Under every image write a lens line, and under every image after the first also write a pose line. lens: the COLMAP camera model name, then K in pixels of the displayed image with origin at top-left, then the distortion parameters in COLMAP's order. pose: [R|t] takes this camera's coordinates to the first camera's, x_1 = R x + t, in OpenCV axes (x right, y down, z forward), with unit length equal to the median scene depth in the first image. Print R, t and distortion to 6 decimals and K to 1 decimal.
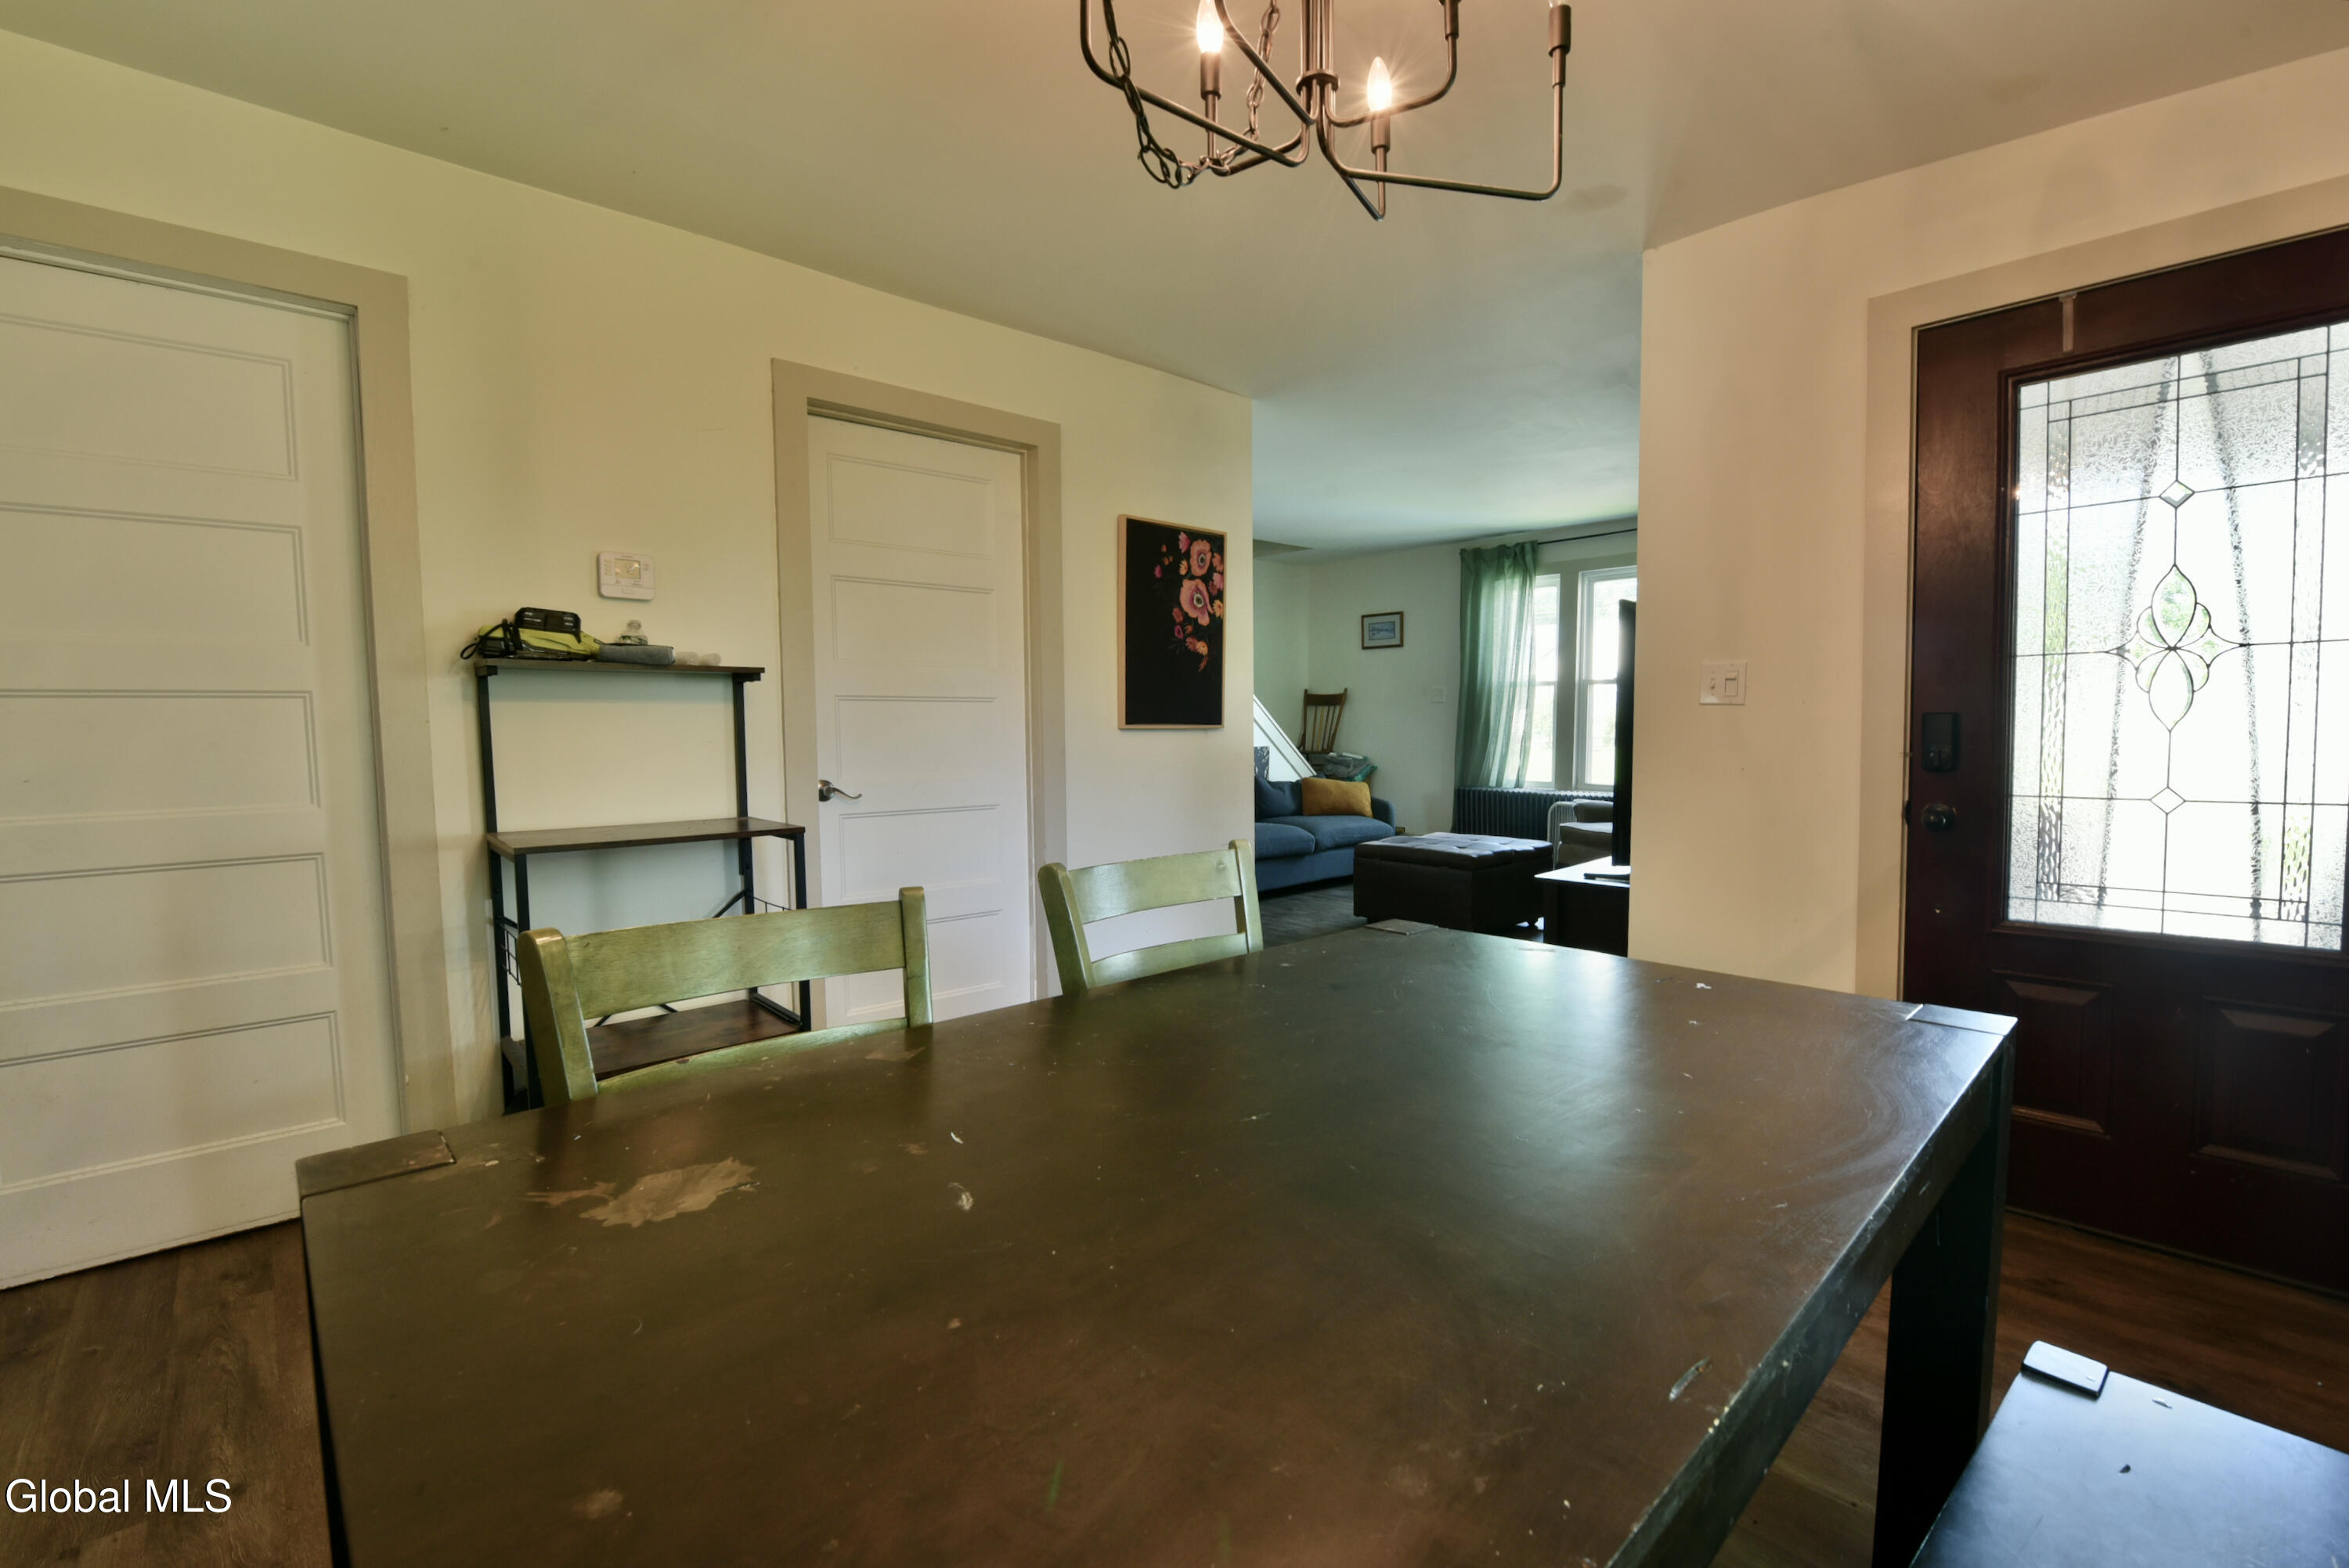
lens RADIAL K [[931.1, 0, 1169.8], [0, 931.1, 794.0], [0, 0, 1]] dist [-0.016109, -0.003873]
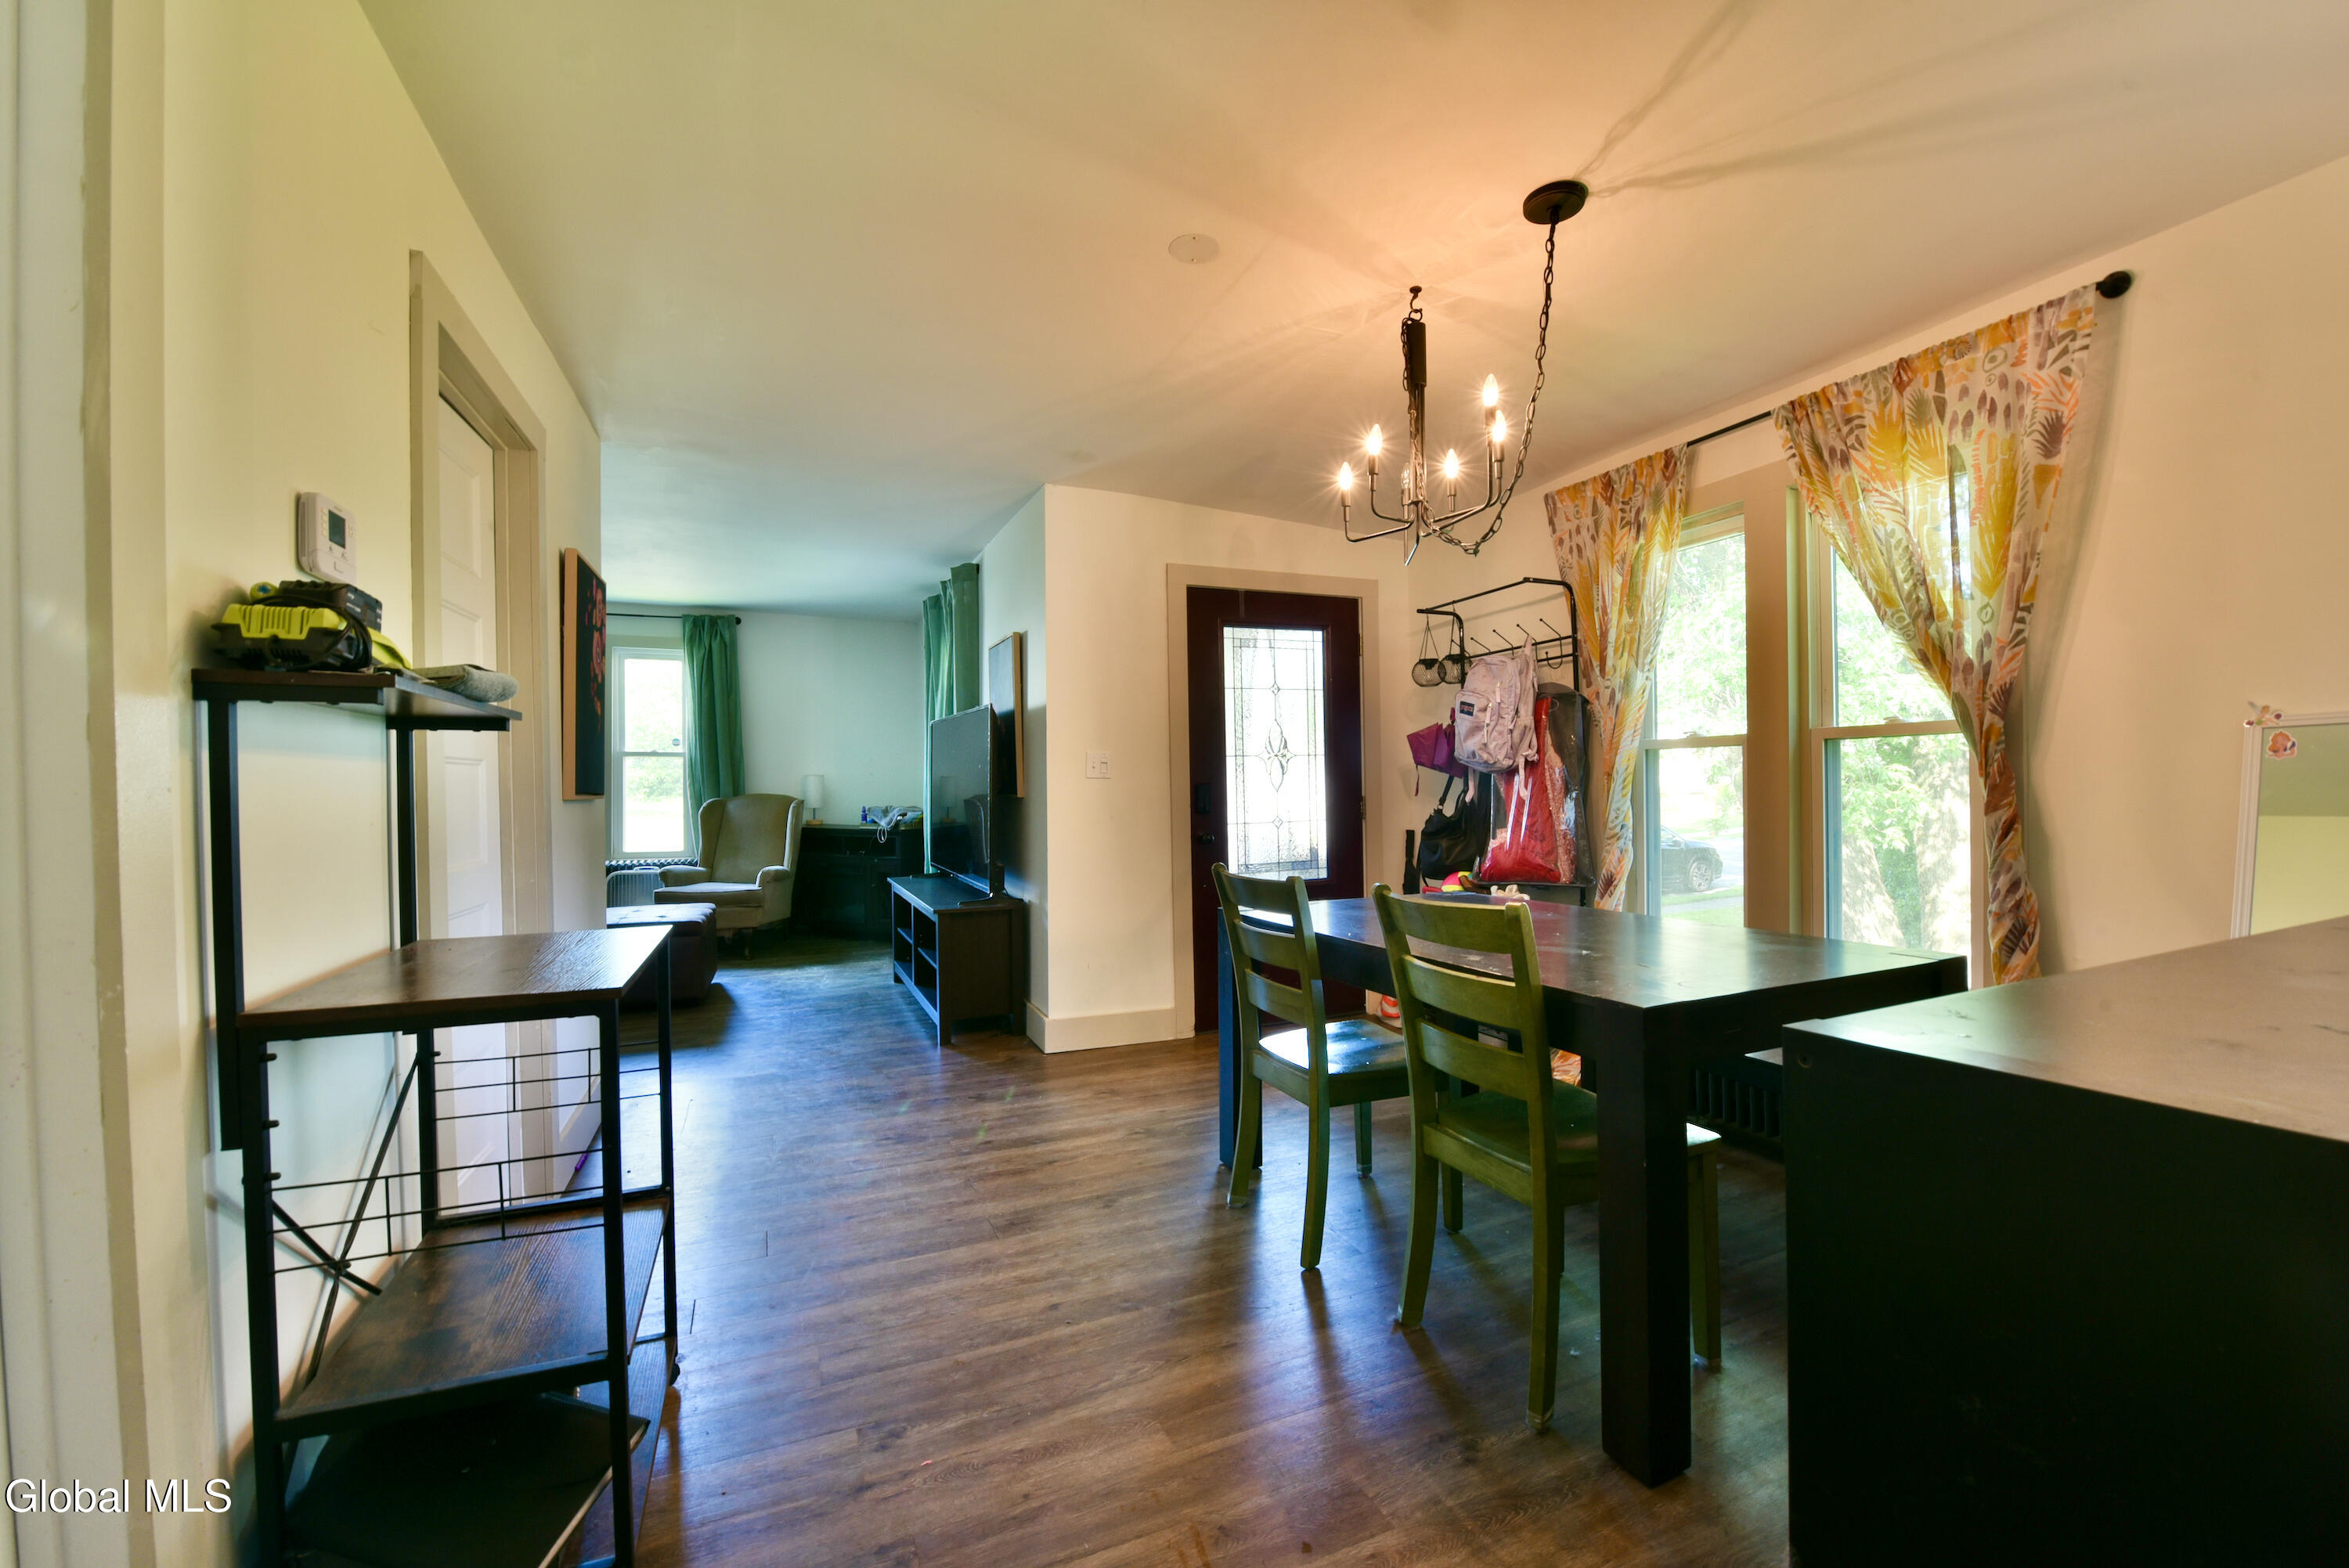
lens RADIAL K [[931.1, 0, 1169.8], [0, 931.1, 794.0], [0, 0, 1]] dist [-0.016109, -0.003873]
pose [[0.359790, -0.006698, 0.933009, -1.024115], [0.076555, 0.996815, -0.022365, -0.027373], [-0.929887, 0.079473, 0.359157, 0.350286]]
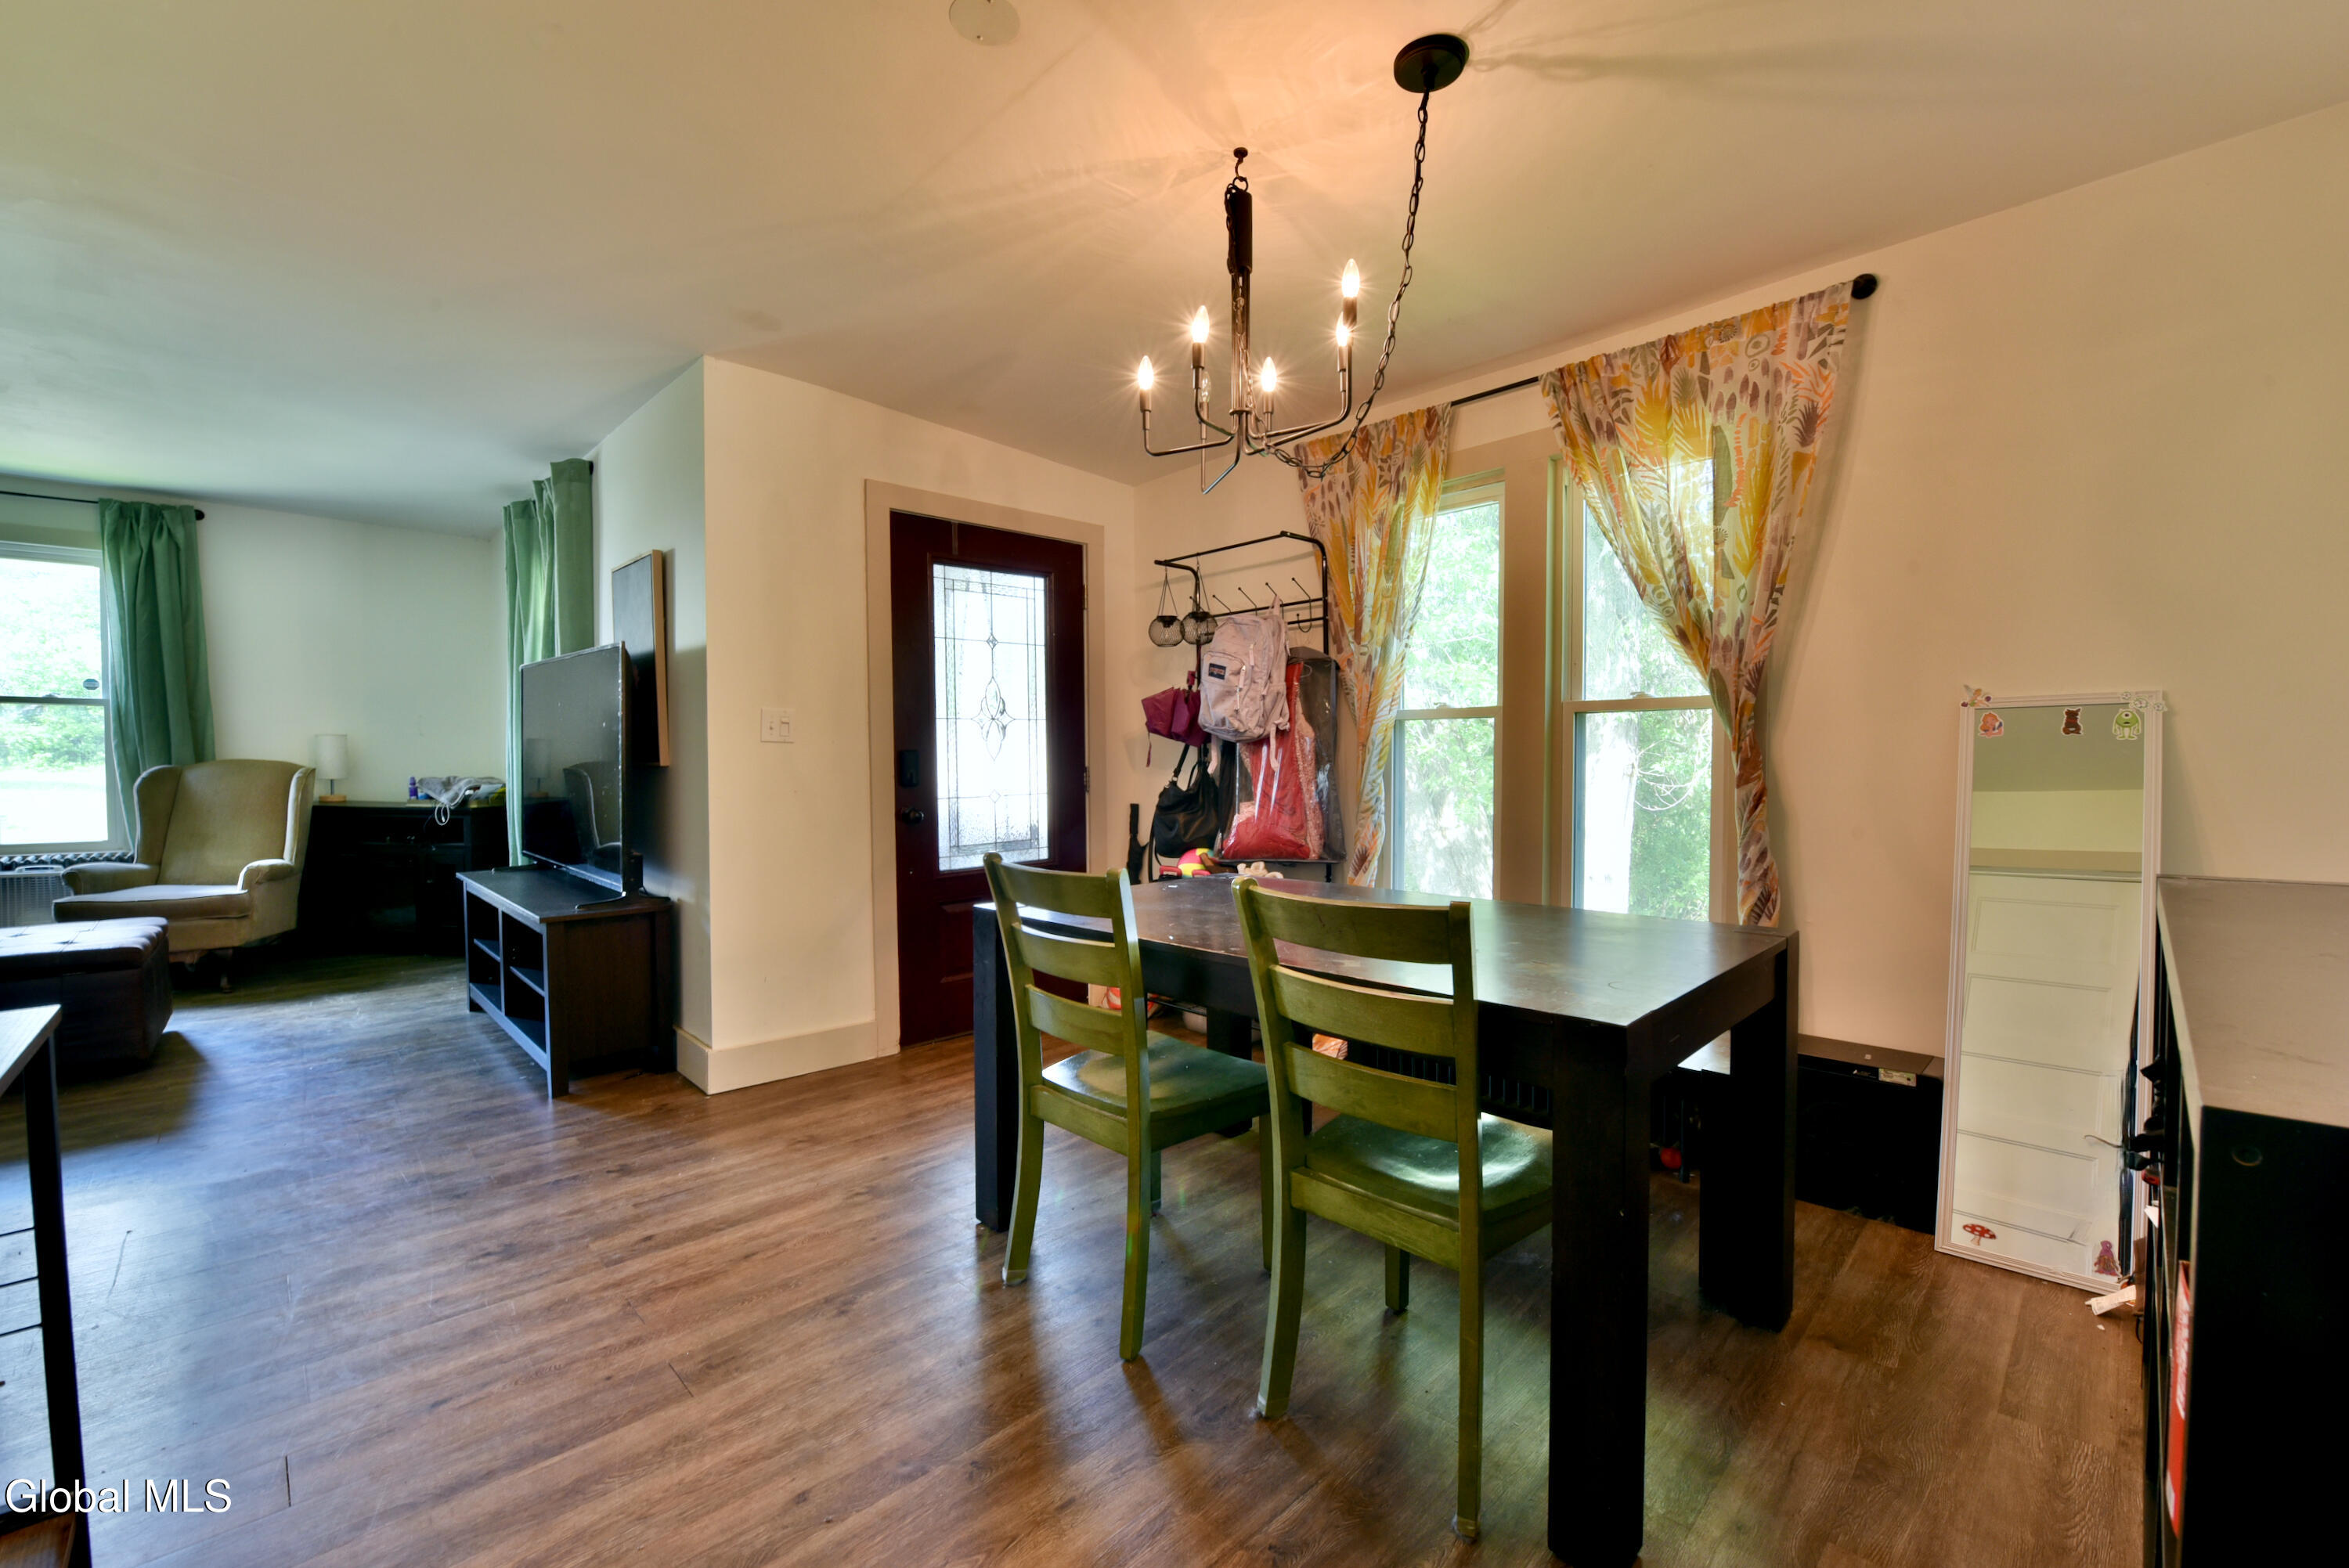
lens RADIAL K [[975.9, 0, 1177.1], [0, 975.9, 791.6], [0, 0, 1]] dist [-0.015276, -0.003726]
pose [[0.008838, -0.033473, 0.999401, -0.877134], [0.073451, 0.996761, 0.032735, -0.037407], [-0.997260, 0.073117, 0.011268, 0.505938]]
